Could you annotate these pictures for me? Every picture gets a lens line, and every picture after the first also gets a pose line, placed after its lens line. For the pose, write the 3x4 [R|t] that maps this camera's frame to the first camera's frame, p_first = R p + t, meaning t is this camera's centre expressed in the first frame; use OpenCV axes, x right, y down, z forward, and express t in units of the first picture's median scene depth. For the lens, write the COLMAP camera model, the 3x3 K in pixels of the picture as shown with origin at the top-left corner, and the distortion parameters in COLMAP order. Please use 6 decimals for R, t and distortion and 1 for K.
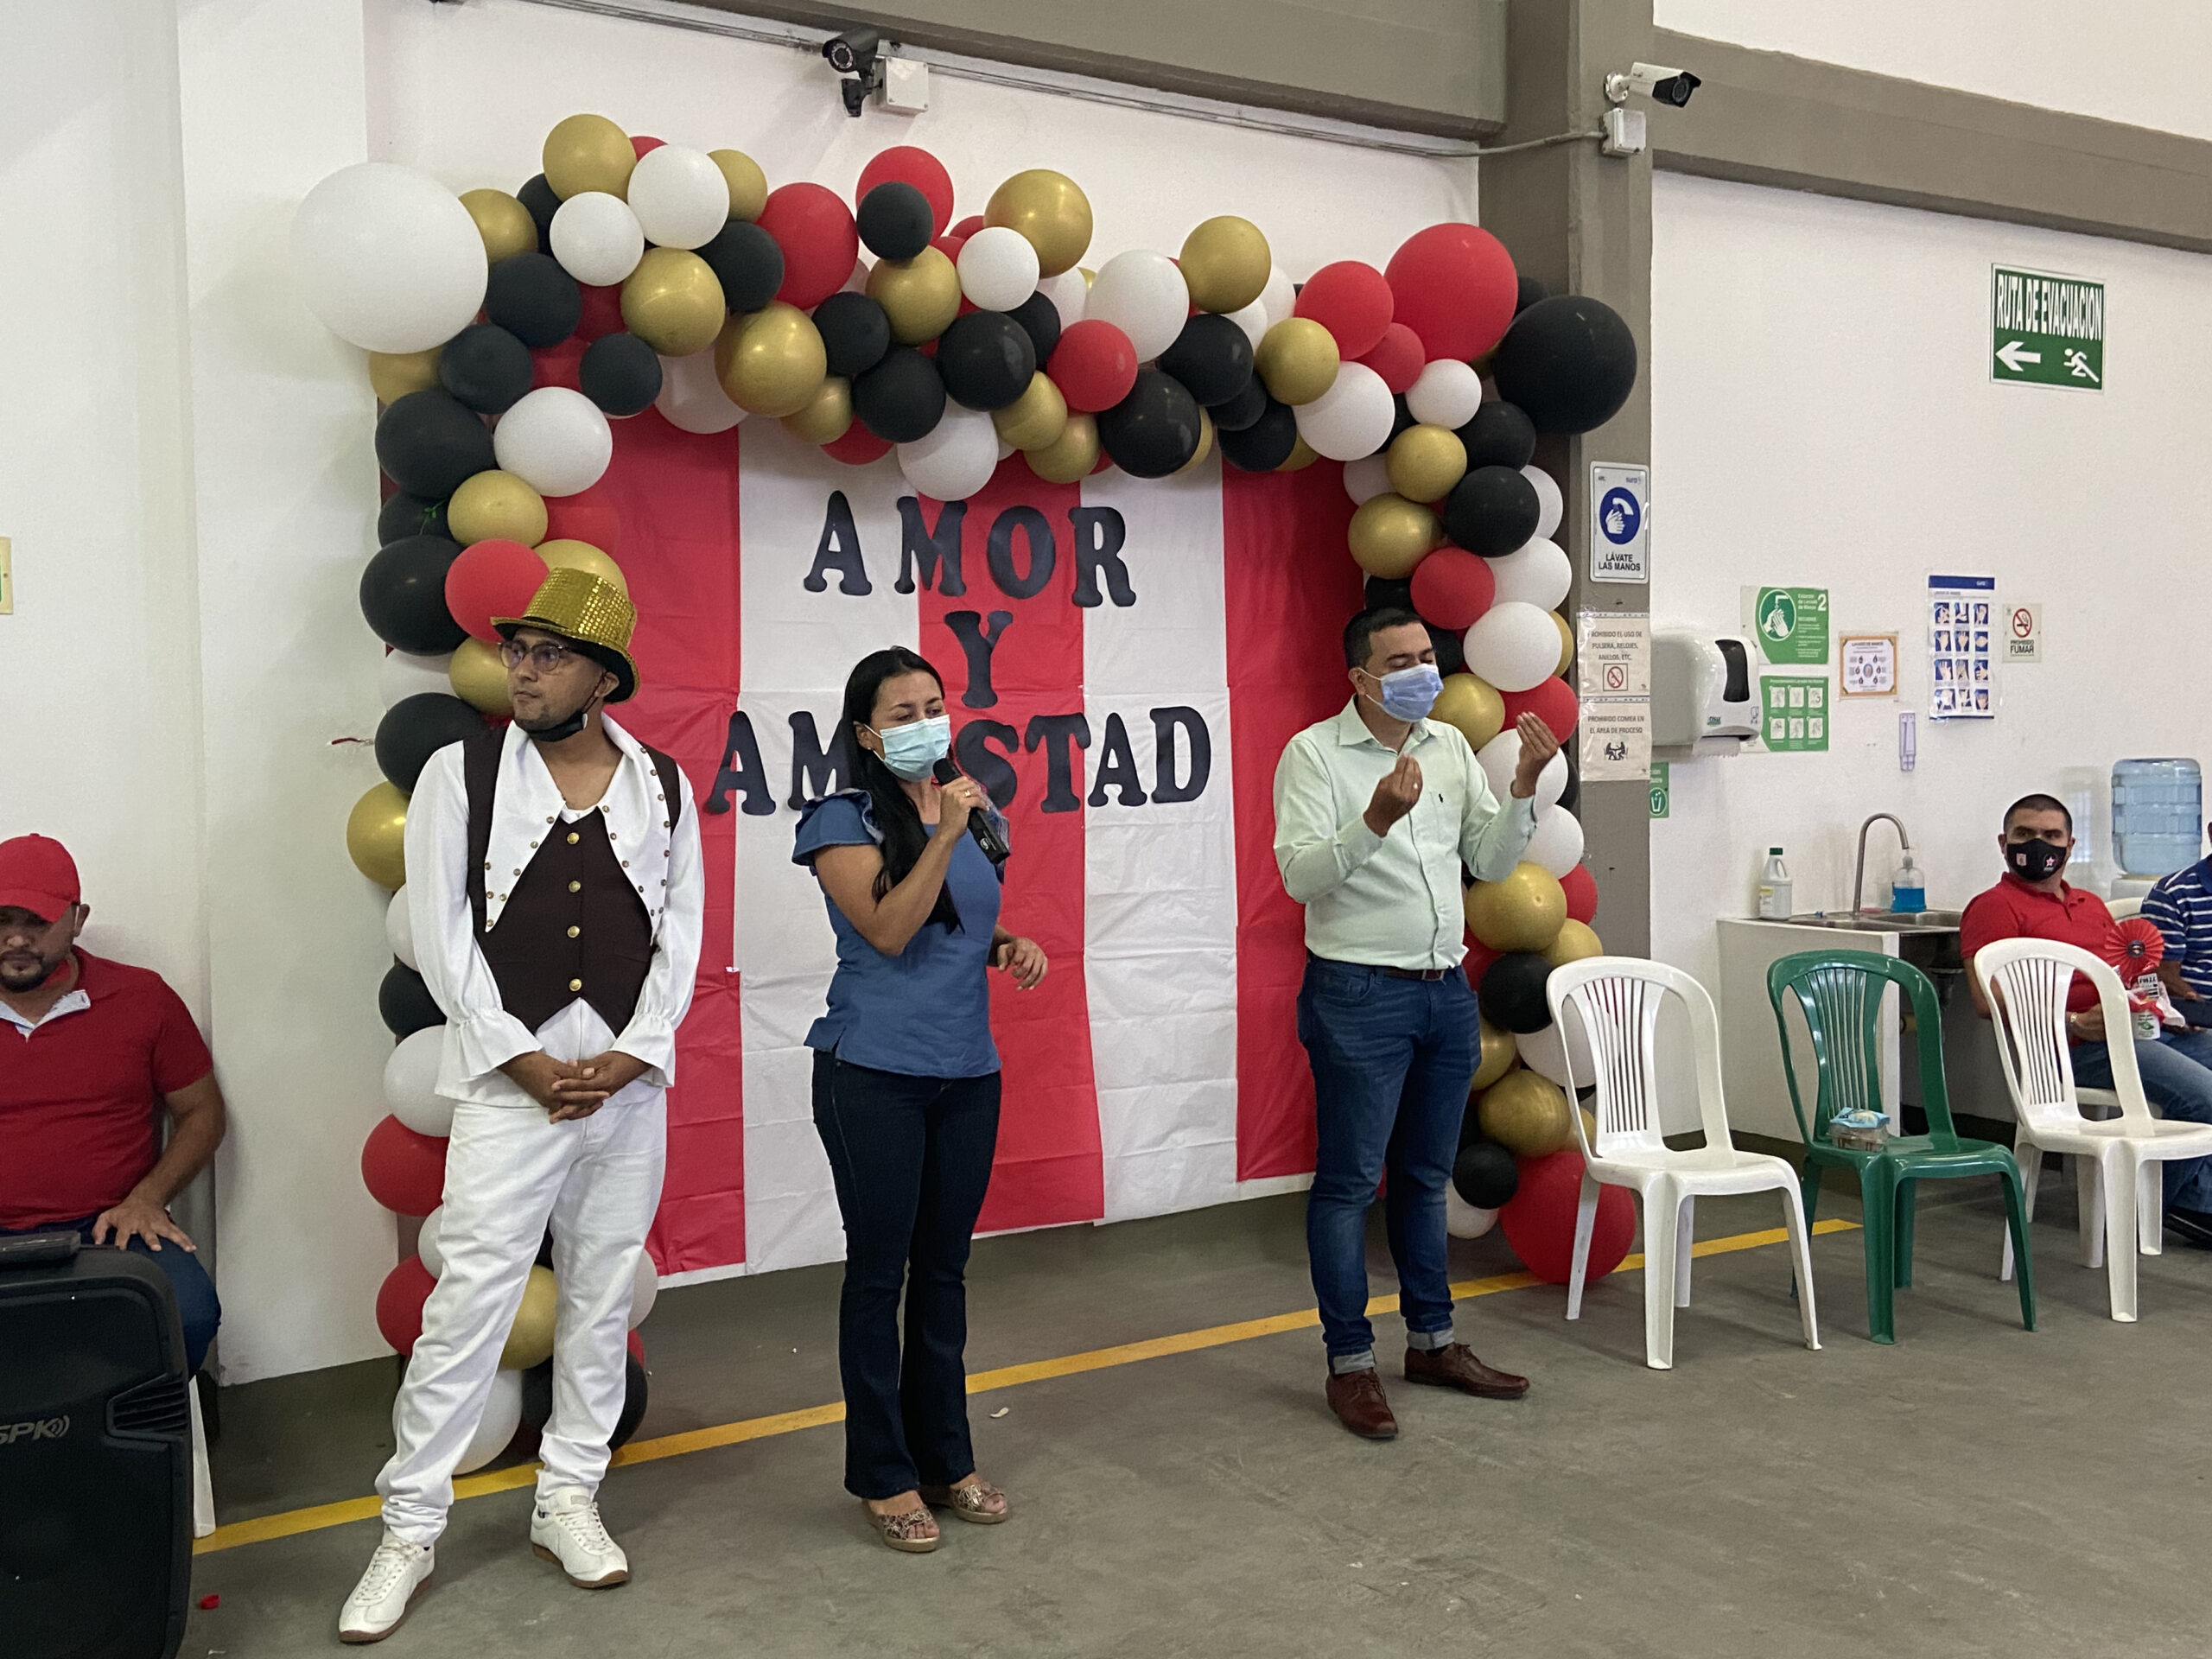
lens RADIAL K [[2190.9, 0, 1096.0], [0, 2190.9, 830.8], [0, 0, 1]] dist [0.073773, 0.000000]
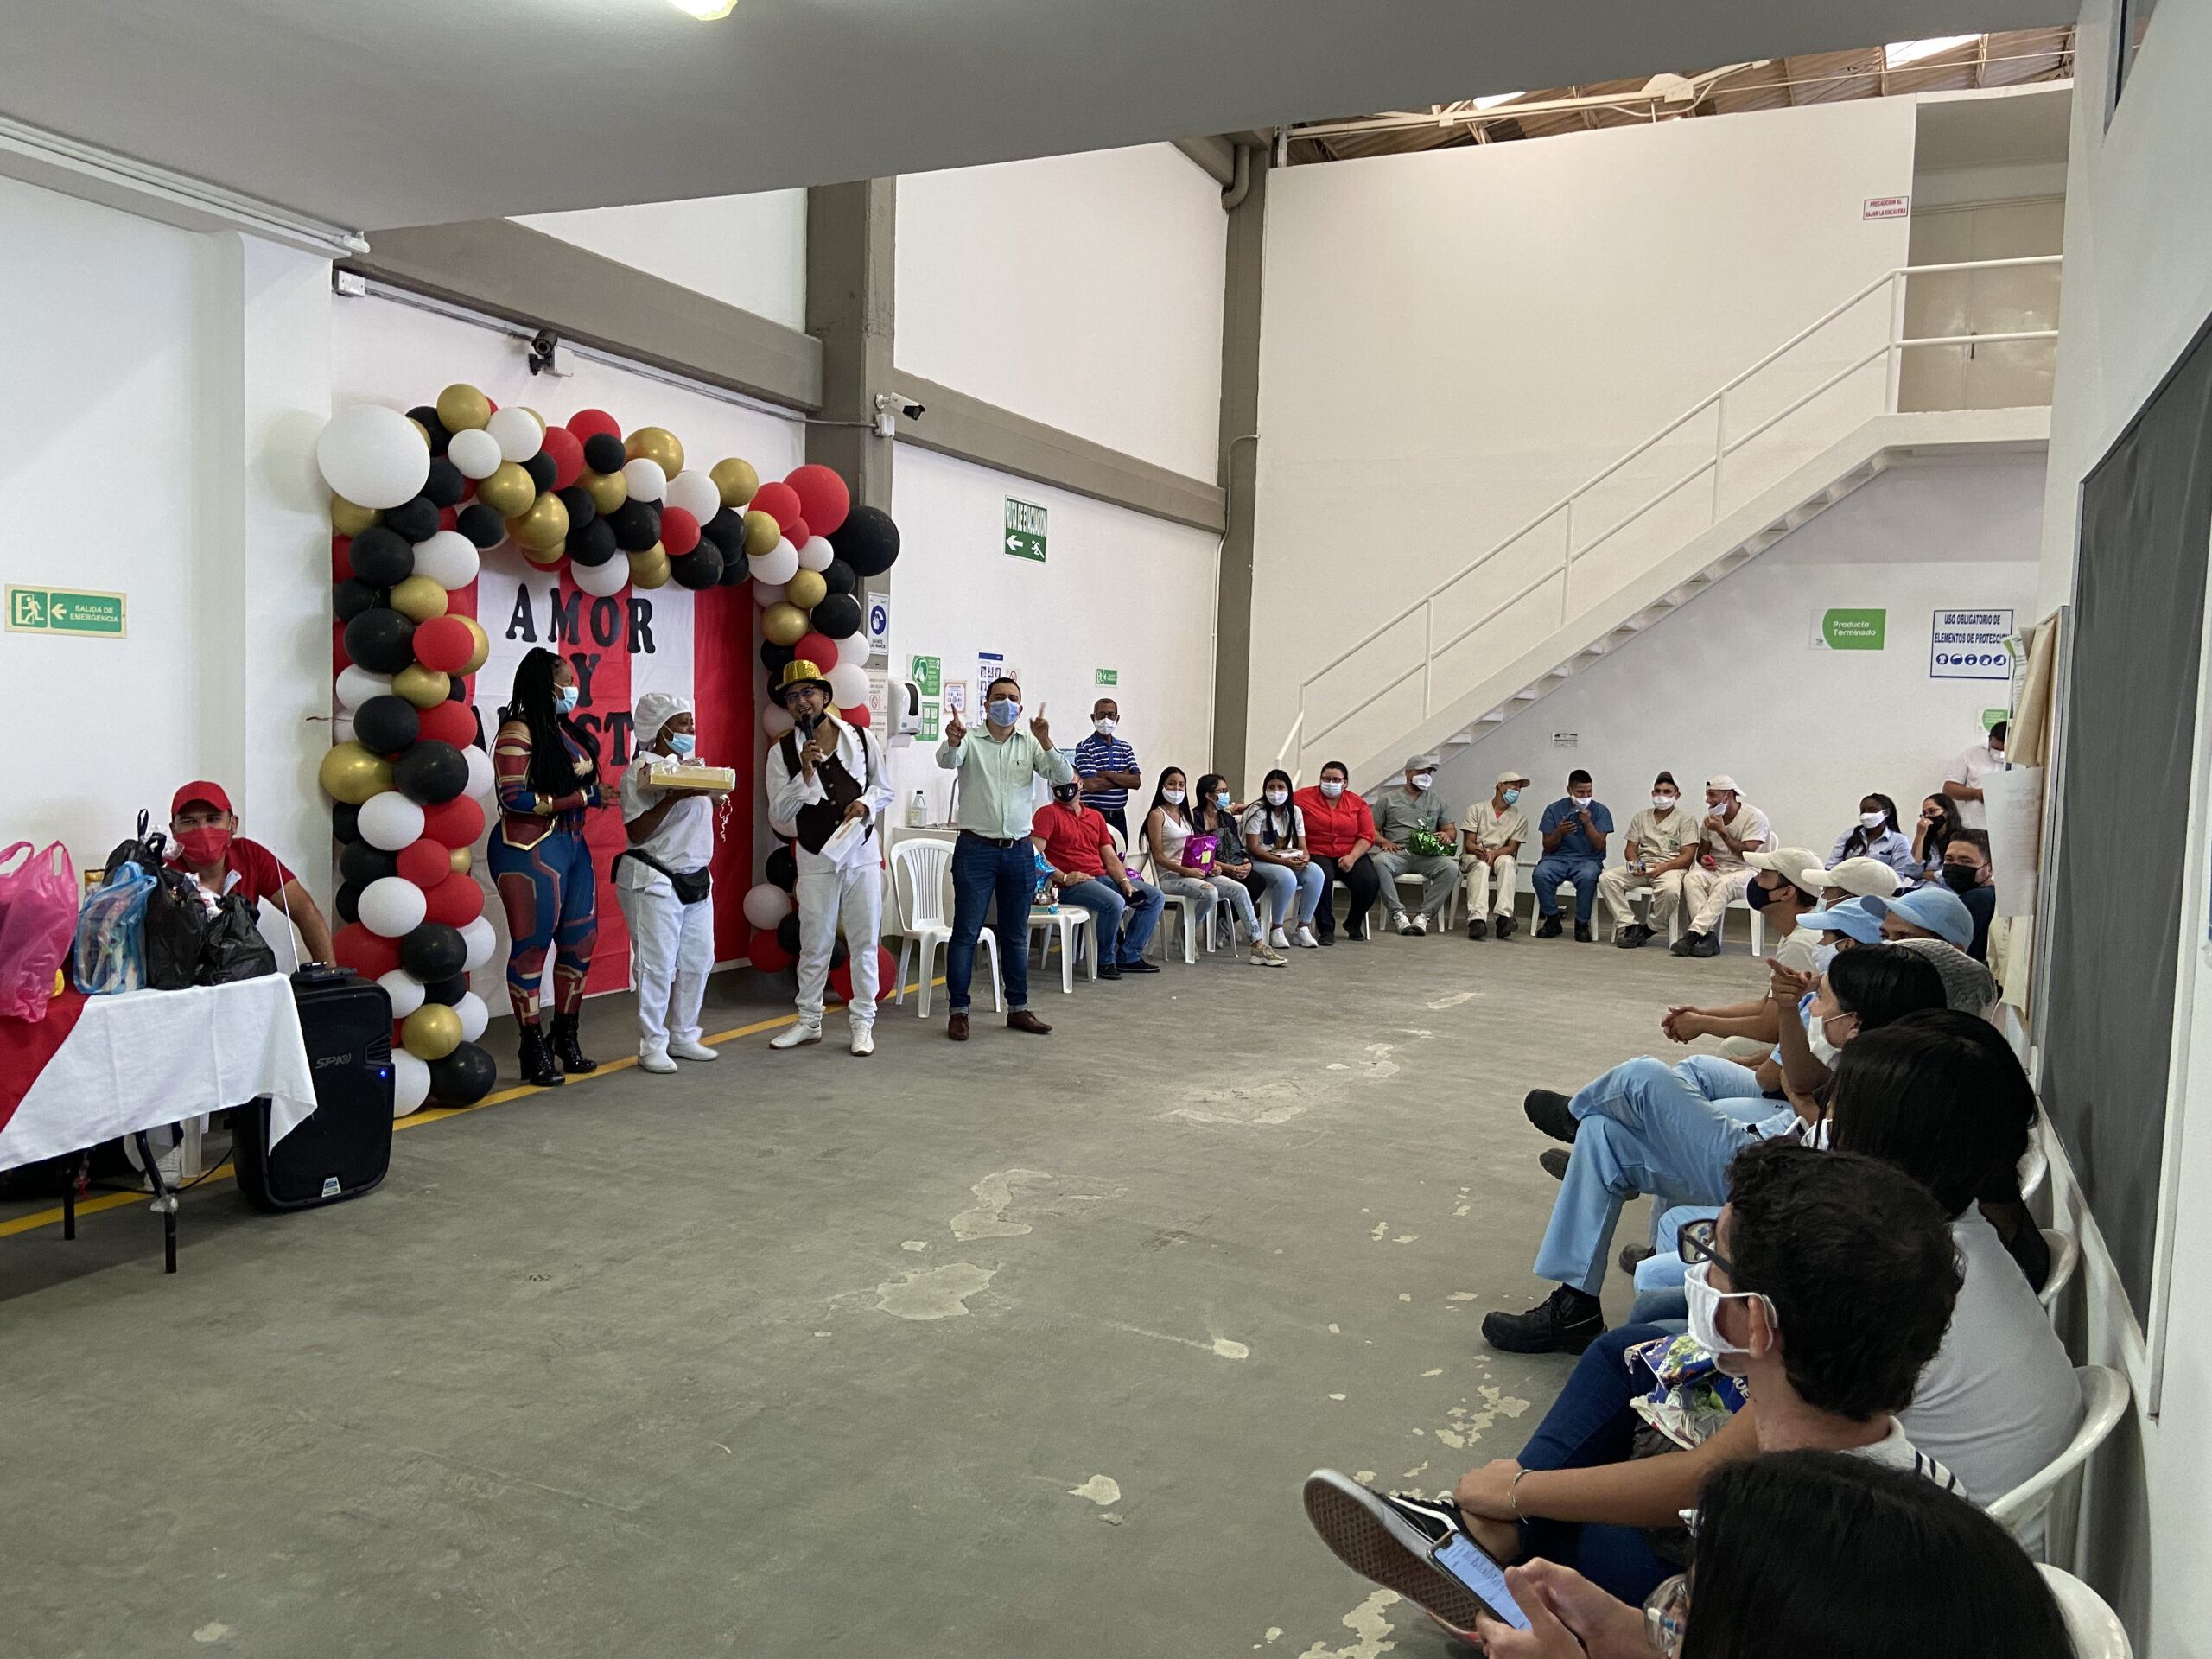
lens RADIAL K [[1653.8, 0, 1113.8], [0, 1653.8, 832.0], [0, 0, 1]] dist [0.013863, -0.008939]
pose [[0.830424, 0.001170, 0.557130, -0.437943], [-0.020162, 0.999406, 0.027953, -0.000352], [-0.556766, -0.034446, 0.829955, -0.363936]]
